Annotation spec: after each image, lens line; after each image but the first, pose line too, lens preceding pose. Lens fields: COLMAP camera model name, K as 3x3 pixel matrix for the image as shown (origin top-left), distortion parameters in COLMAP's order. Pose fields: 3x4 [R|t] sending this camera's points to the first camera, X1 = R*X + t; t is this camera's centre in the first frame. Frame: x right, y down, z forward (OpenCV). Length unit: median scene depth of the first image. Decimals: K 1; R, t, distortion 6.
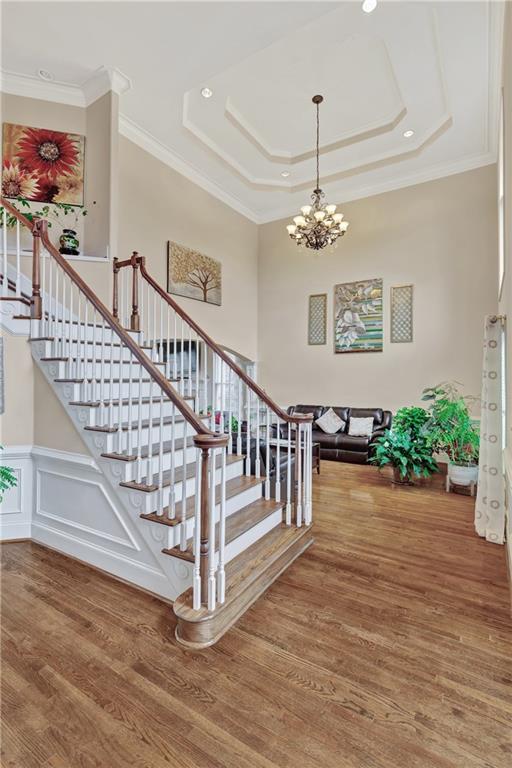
lens RADIAL K [[361.1, 0, 258.1], [0, 361.1, 376.2], [0, 0, 1]] dist [-0.004343, -0.000035]
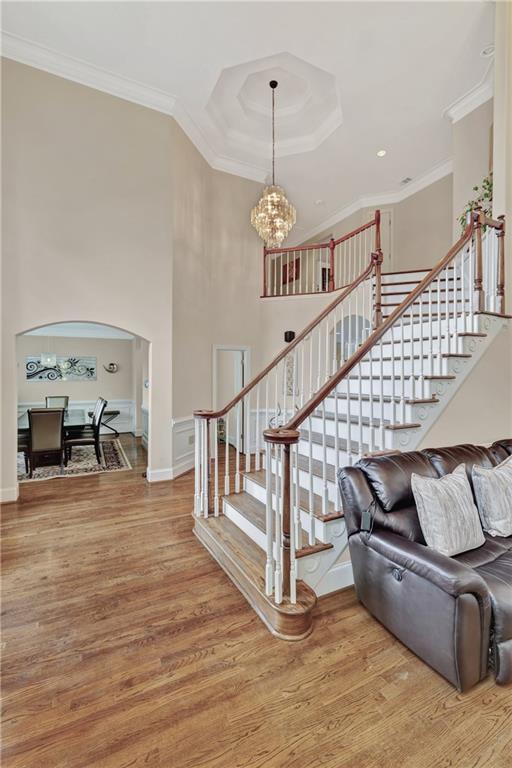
lens RADIAL K [[345.7, 0, 257.9], [0, 345.7, 382.0], [0, 0, 1]] dist [0.008284, -0.000284]
pose [[-0.517082, 0.011079, -0.855864, 0.784781], [0.003806, 0.999936, 0.010645, 0.016112], [0.855927, 0.002247, -0.517091, 1.489801]]
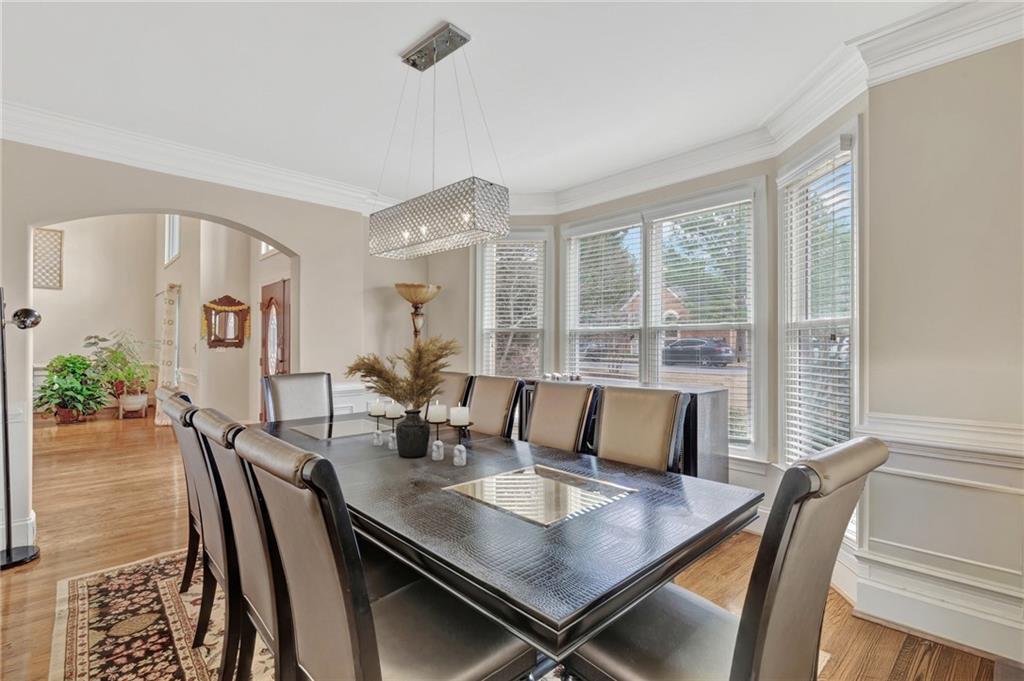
lens RADIAL K [[461.0, 0, 510.3], [0, 461.0, 336.8], [0, 0, 1]] dist [0.008284, -0.000284]
pose [[0.260234, 0.004840, 0.965533, -1.062089], [-0.000874, 0.999988, -0.004778, 0.083174], [-0.965545, 0.000400, 0.260235, -1.110994]]
